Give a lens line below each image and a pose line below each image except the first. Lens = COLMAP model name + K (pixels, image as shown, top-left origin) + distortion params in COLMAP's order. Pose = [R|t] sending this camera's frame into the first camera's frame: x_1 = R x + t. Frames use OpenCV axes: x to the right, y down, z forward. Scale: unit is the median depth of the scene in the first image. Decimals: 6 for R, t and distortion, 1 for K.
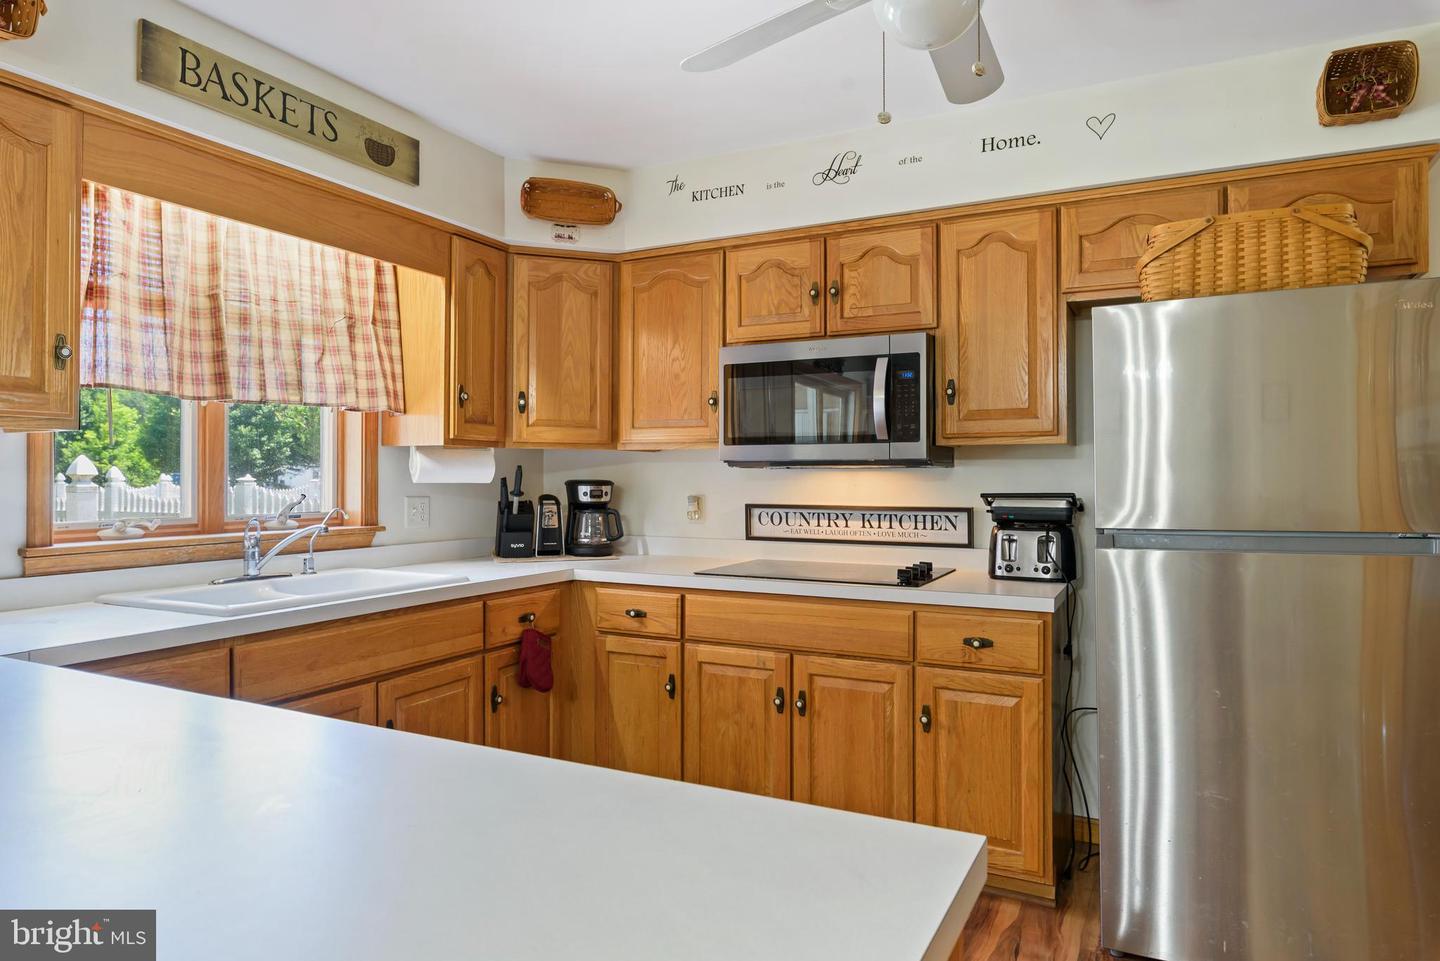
lens RADIAL K [[893.7, 0, 725.7], [0, 893.7, 473.9], [0, 0, 1]] dist [-0.004521, -0.000727]
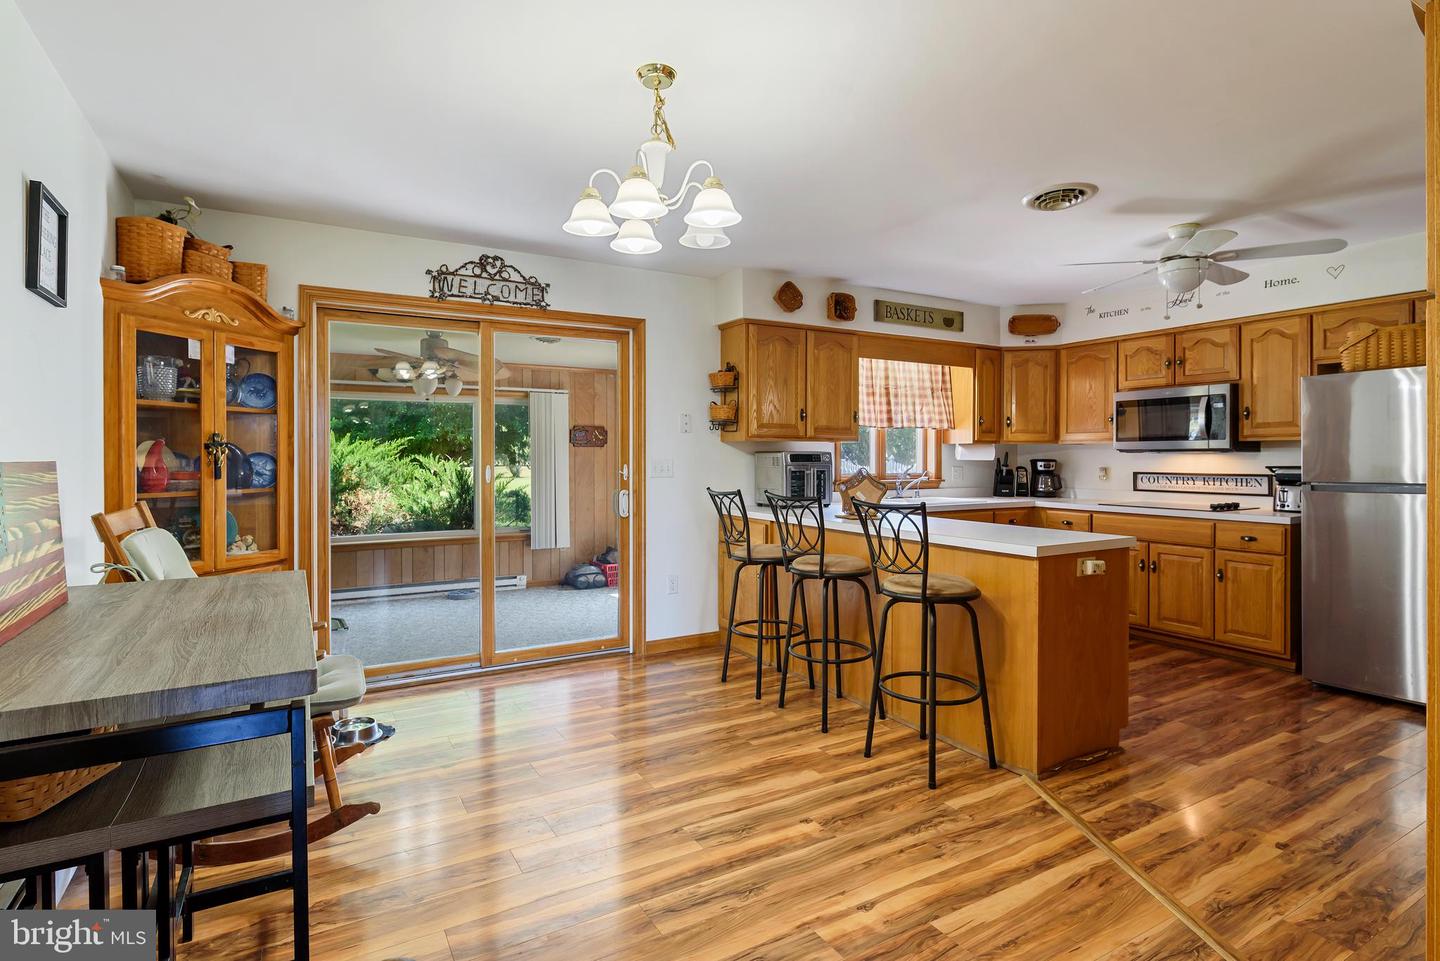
lens RADIAL K [[729.2, 0, 717.9], [0, 729.2, 460.3], [0, 0, 1]] dist [-0.001484, -0.000378]
pose [[0.840547, 0.001707, -0.541735, 0.134137], [0.002245, 0.999975, 0.006634, -0.003199], [0.541733, -0.006792, 0.840523, -0.863288]]
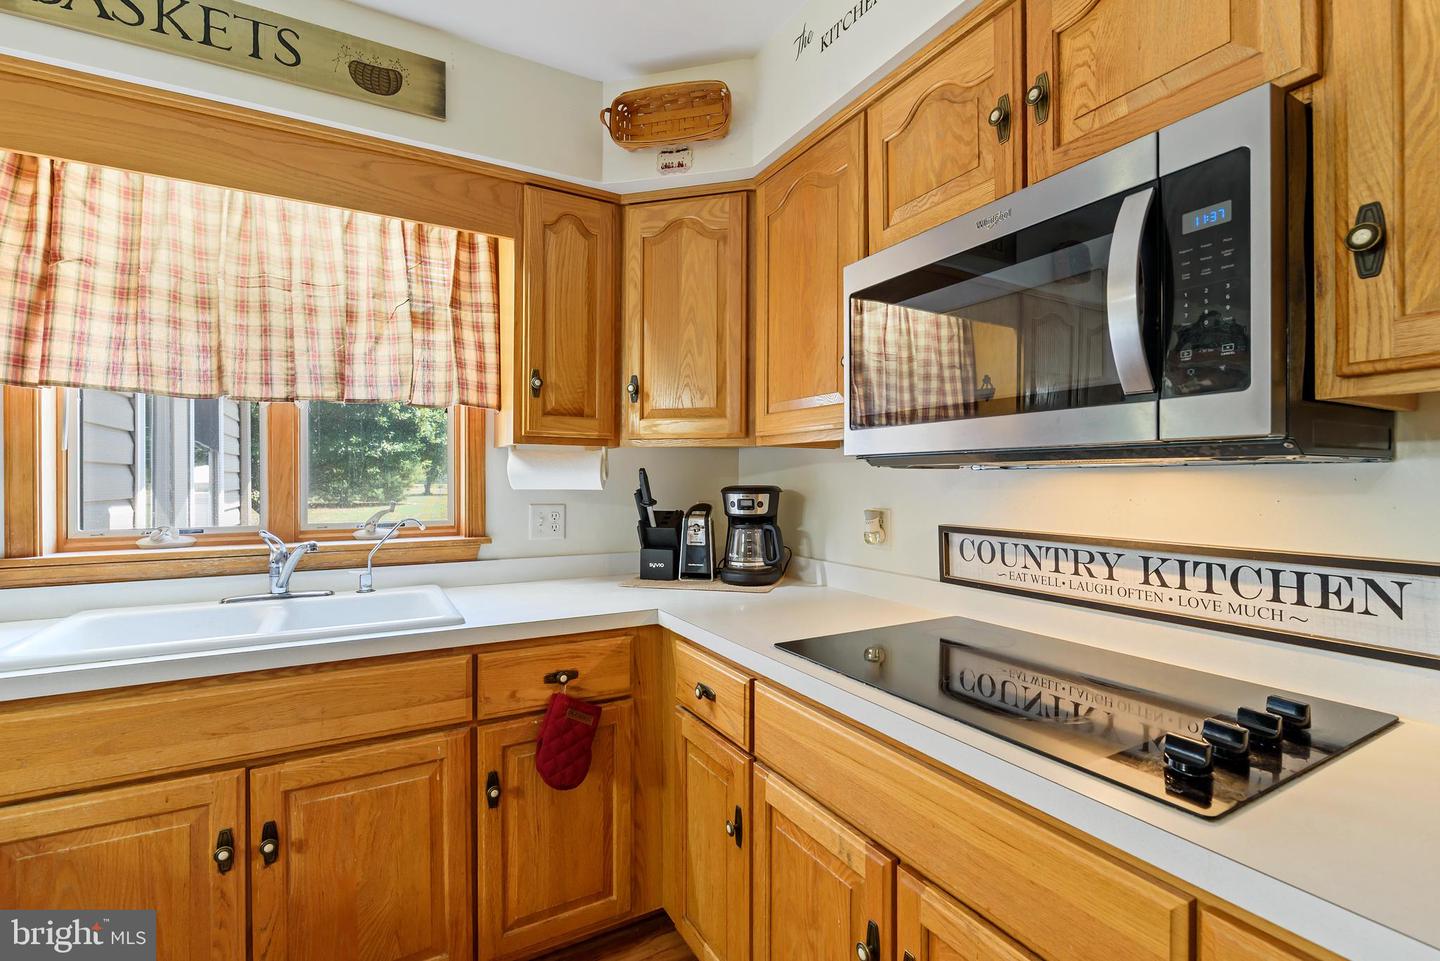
lens RADIAL K [[644.6, 0, 723.1], [0, 644.6, 481.4], [0, 0, 1]] dist [-0.002335, -0.000409]
pose [[0.830939, 0.000511, -0.556364, 0.169580], [0.002809, 0.999983, 0.005114, -0.000389], [0.556357, -0.005812, 0.830923, 0.607714]]
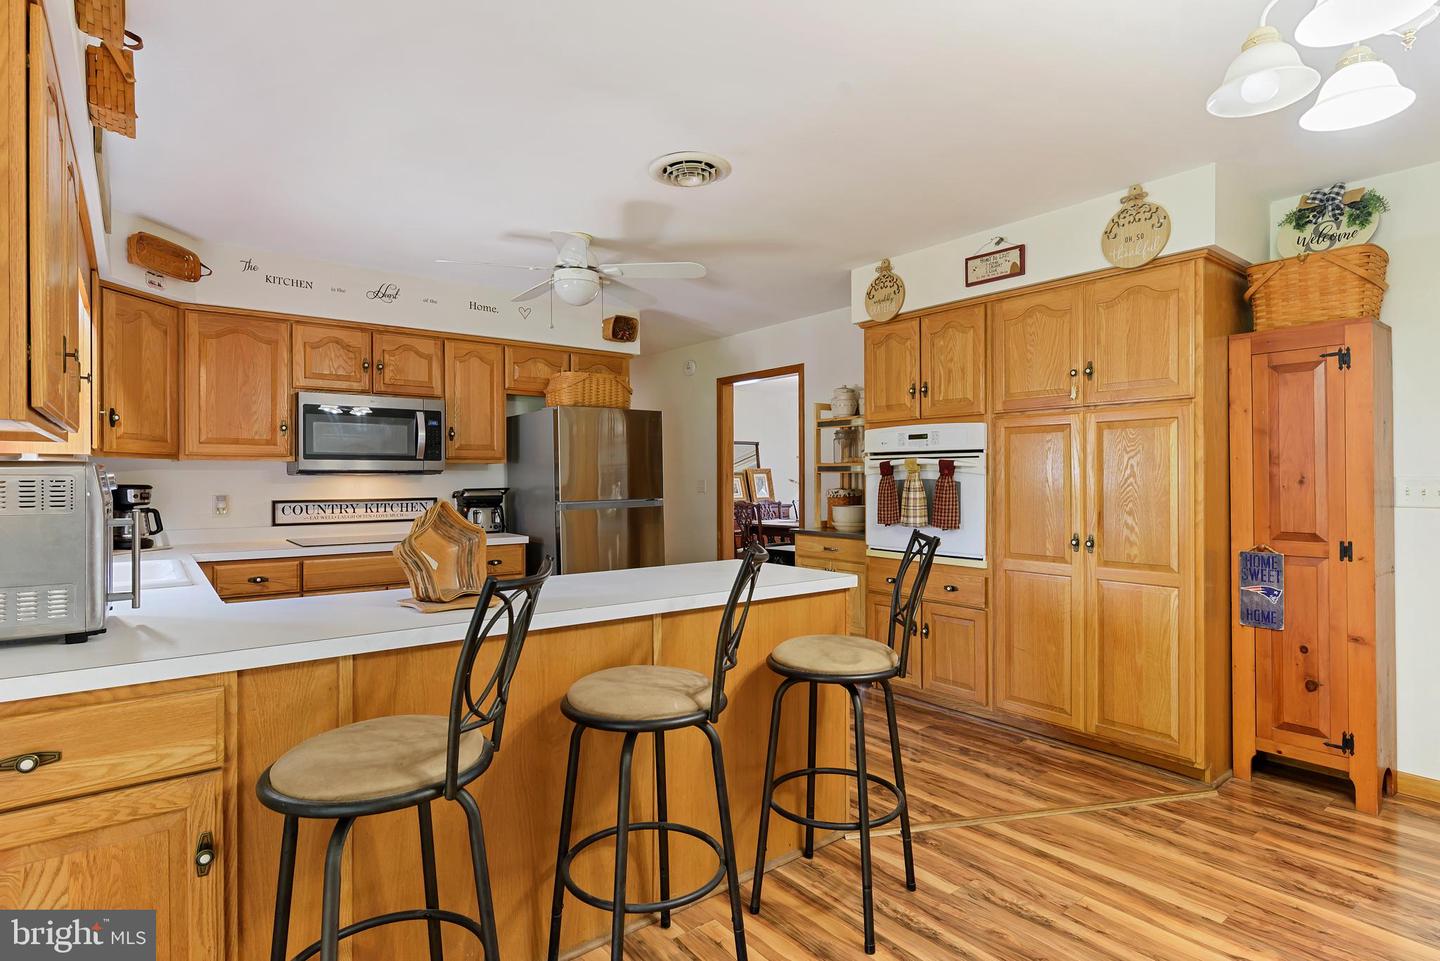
lens RADIAL K [[732.5, 0, 720.0], [0, 732.5, 480.5], [0, 0, 1]] dist [0.000091, 0.000233]
pose [[0.419805, -0.003908, 0.907606, -0.815631], [0.002320, 0.999992, 0.003233, 0.000634], [-0.907612, 0.000749, 0.419810, -0.121443]]
